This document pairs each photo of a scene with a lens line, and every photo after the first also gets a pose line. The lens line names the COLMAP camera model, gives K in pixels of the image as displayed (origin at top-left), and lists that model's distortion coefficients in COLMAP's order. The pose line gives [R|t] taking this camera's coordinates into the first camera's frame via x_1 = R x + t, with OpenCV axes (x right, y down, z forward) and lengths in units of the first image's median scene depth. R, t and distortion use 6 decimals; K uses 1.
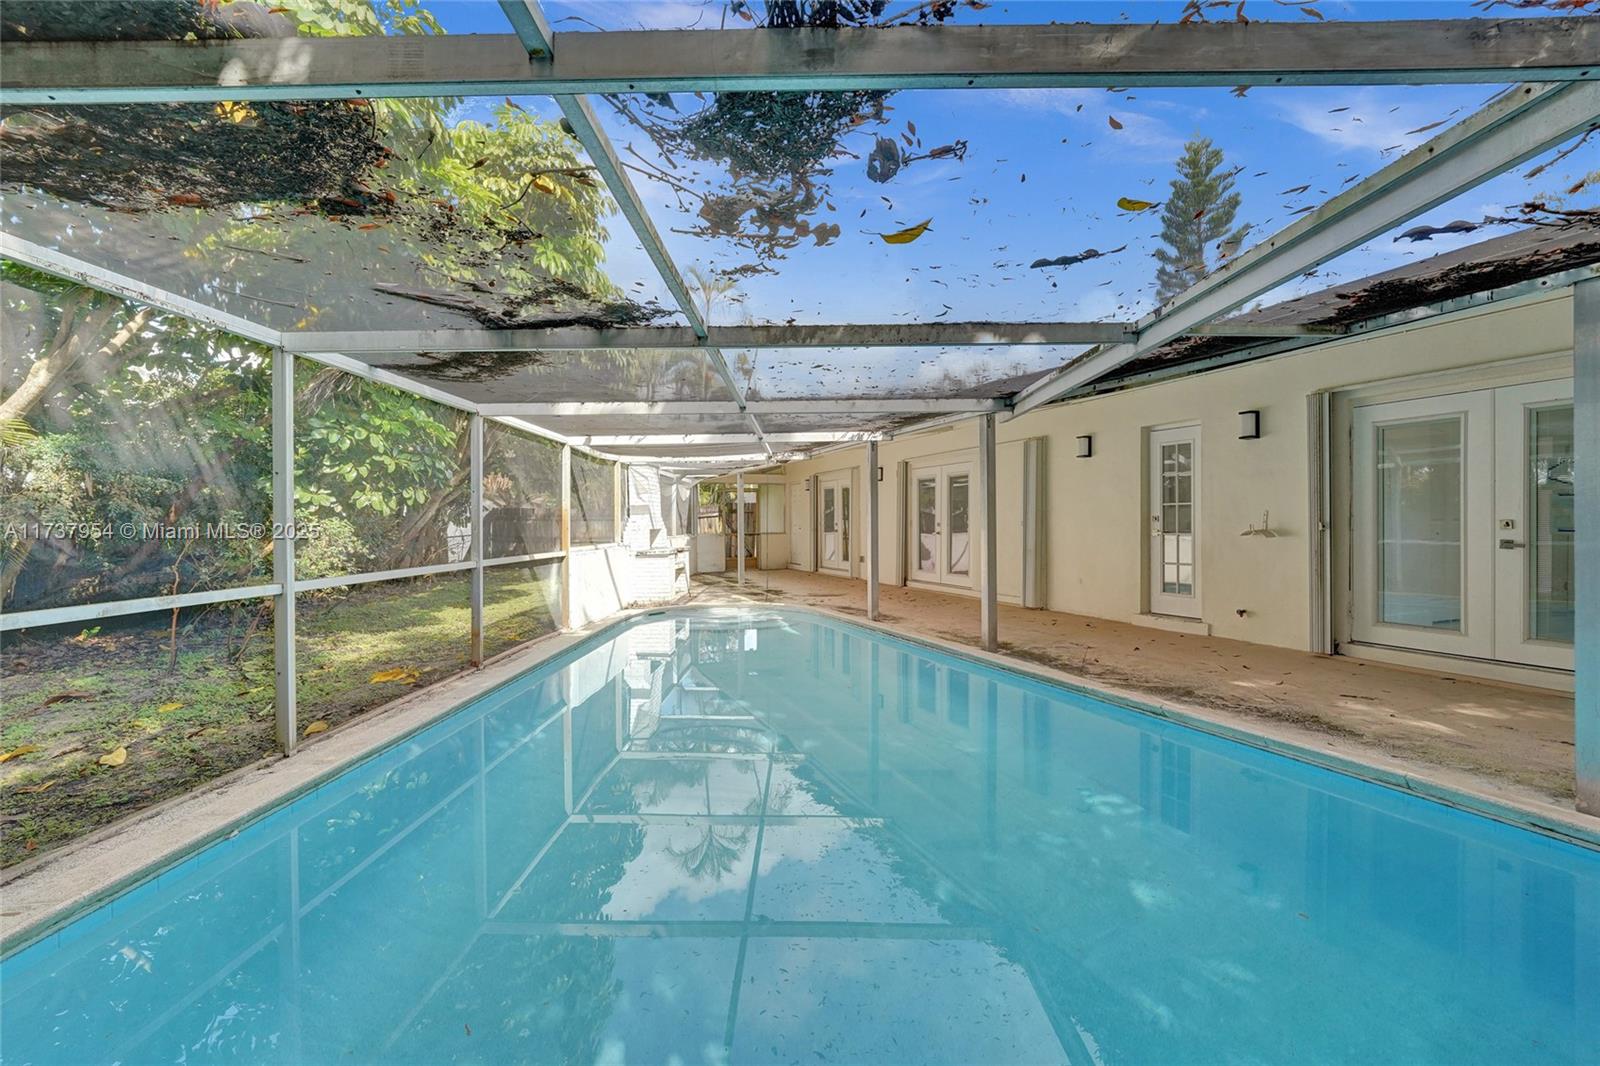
lens RADIAL K [[682.3, 0, 793.5], [0, 682.3, 528.9], [0, 0, 1]] dist [-0.013689, 0.003052]
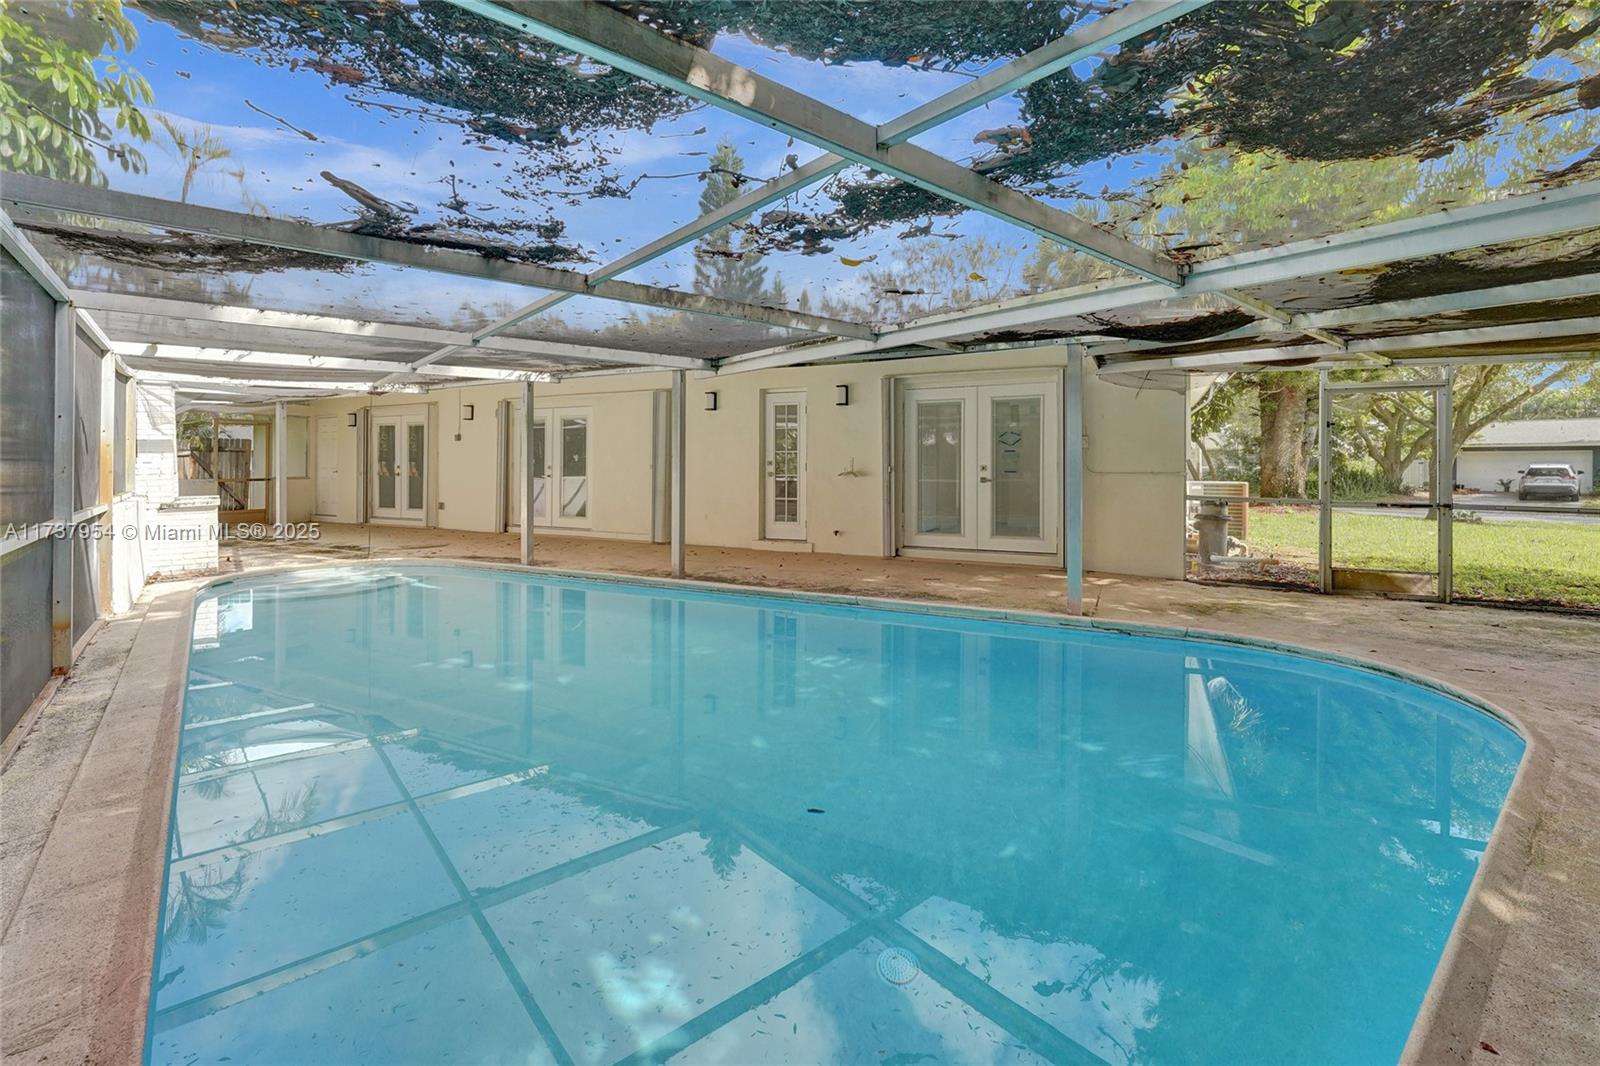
lens RADIAL K [[682.3, 0, 819.3], [0, 682.3, 470.8], [0, 0, 1]] dist [-0.013689, 0.003052]
pose [[0.751088, -0.000228, 0.660202, -0.279921], [0.001781, 0.999997, -0.001681, 0.001657], [-0.660199, 0.002438, 0.751086, -0.003485]]
